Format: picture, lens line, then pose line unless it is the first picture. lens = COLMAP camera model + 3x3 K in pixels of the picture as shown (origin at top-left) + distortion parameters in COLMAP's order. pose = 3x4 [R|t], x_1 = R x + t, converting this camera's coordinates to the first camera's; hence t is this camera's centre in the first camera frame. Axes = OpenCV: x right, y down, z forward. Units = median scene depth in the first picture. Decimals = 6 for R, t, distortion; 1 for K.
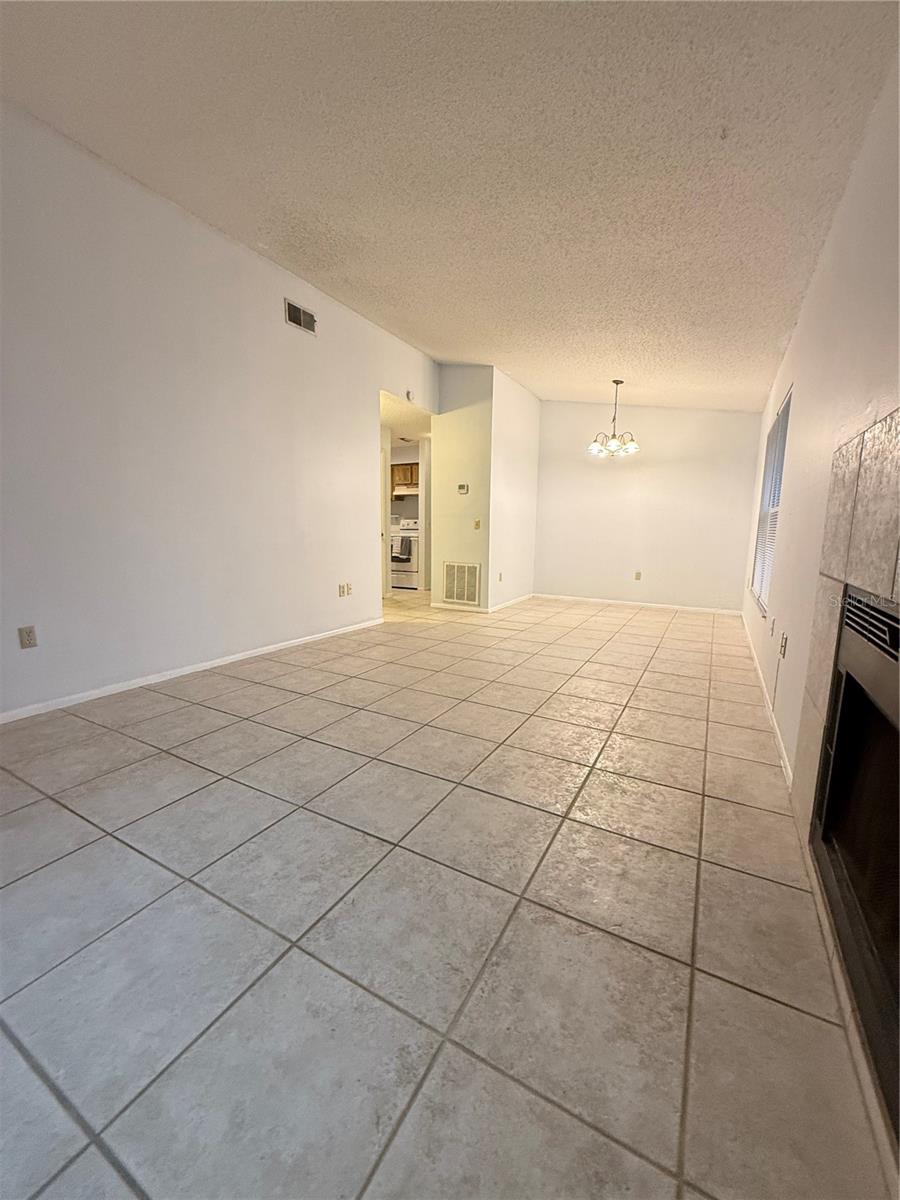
lens RADIAL K [[478.3, 0, 445.4], [0, 478.3, 598.5], [0, 0, 1]] dist [0.003551, 0.000247]
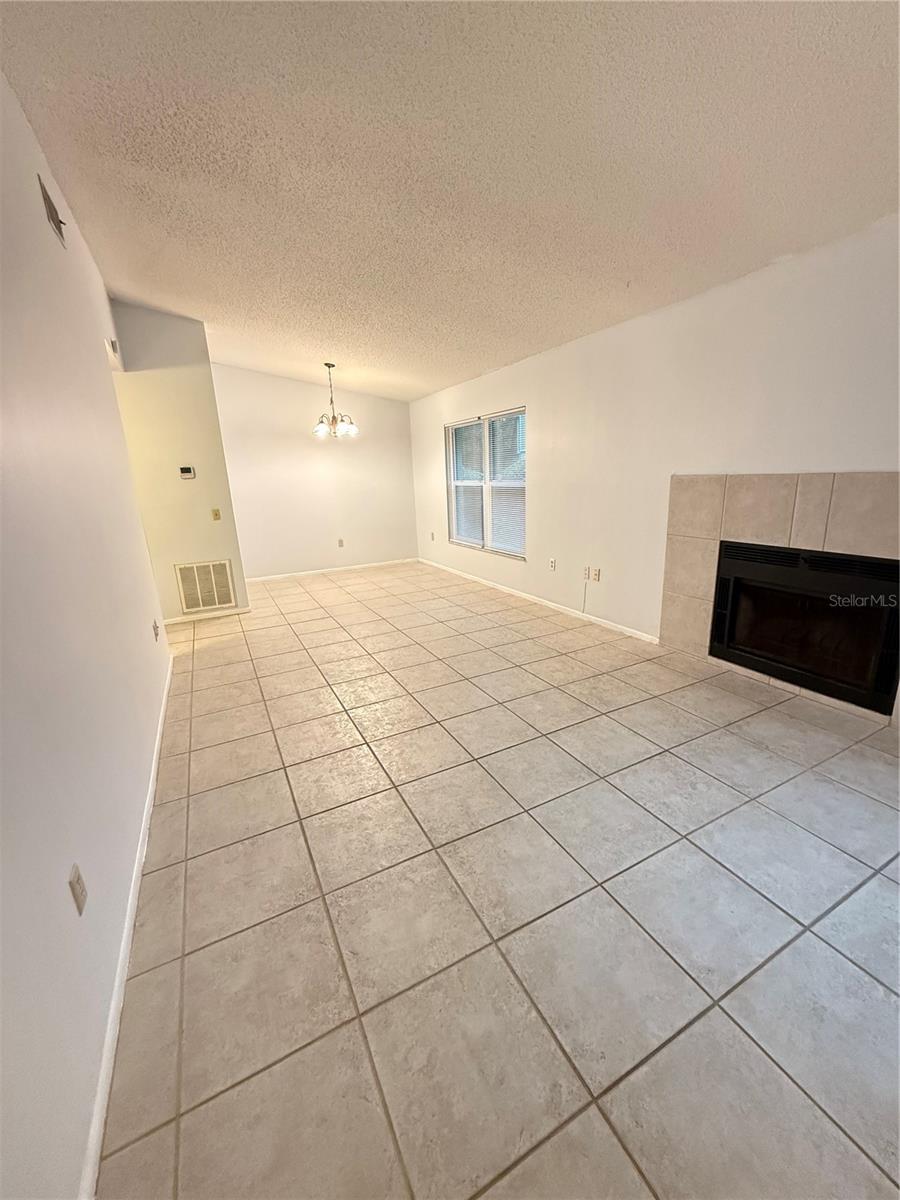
lens RADIAL K [[478.3, 0, 452.9], [0, 478.3, 601.2], [0, 0, 1]] dist [0.003551, 0.000247]
pose [[0.543929, -0.255942, 0.799146, -0.690653], [0.170288, 0.966201, 0.193539, -0.161109], [-0.821671, 0.030814, 0.569129, 0.289502]]
